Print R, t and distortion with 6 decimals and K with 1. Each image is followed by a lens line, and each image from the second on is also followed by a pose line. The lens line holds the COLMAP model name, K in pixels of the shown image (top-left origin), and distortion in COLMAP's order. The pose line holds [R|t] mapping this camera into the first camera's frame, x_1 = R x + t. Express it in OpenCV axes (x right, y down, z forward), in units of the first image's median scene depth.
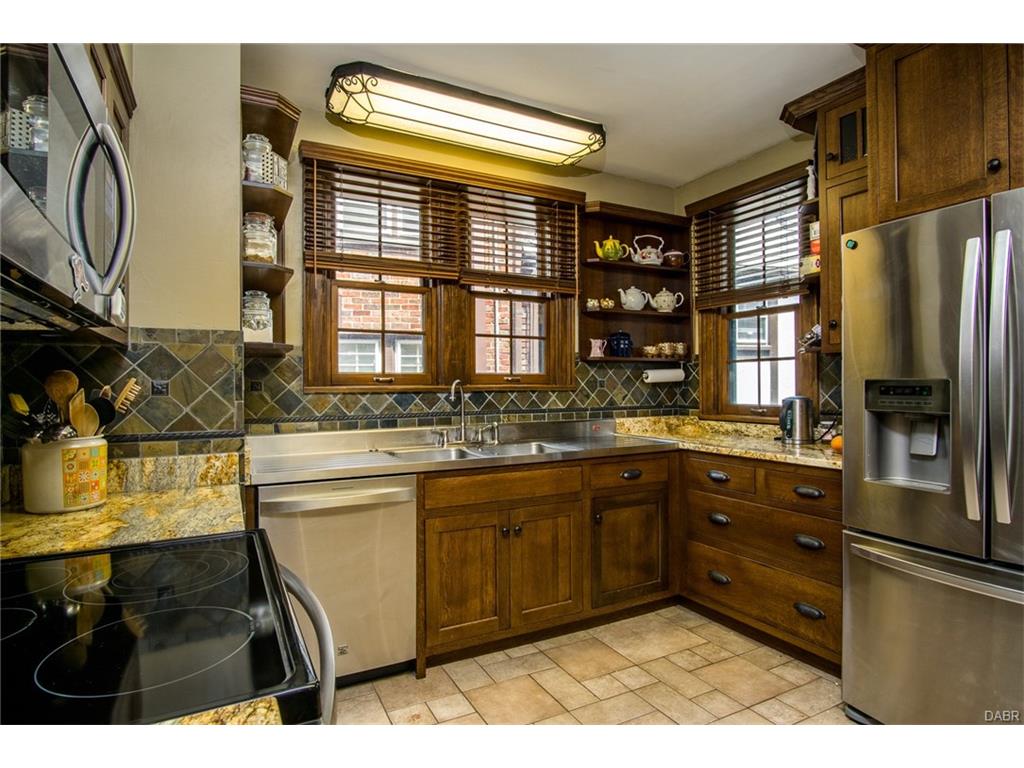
lens RADIAL K [[567.0, 0, 504.7], [0, 567.0, 384.5], [0, 0, 1]] dist [0.031329, 0.000037]
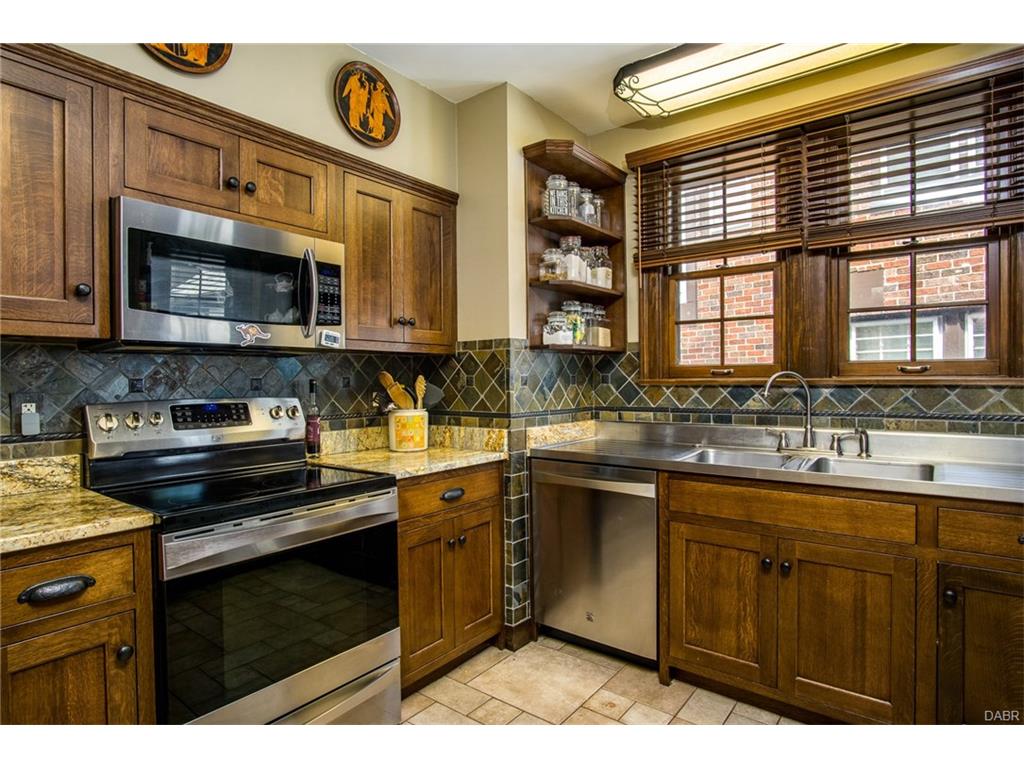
lens RADIAL K [[567.0, 0, 504.9], [0, 567.0, 382.9], [0, 0, 1]] dist [0.031329, 0.000037]
pose [[0.434461, 0.009062, -0.900645, 0.491990], [0.005219, 0.999907, 0.012578, -0.004135], [0.900675, -0.010165, 0.434374, 0.287930]]
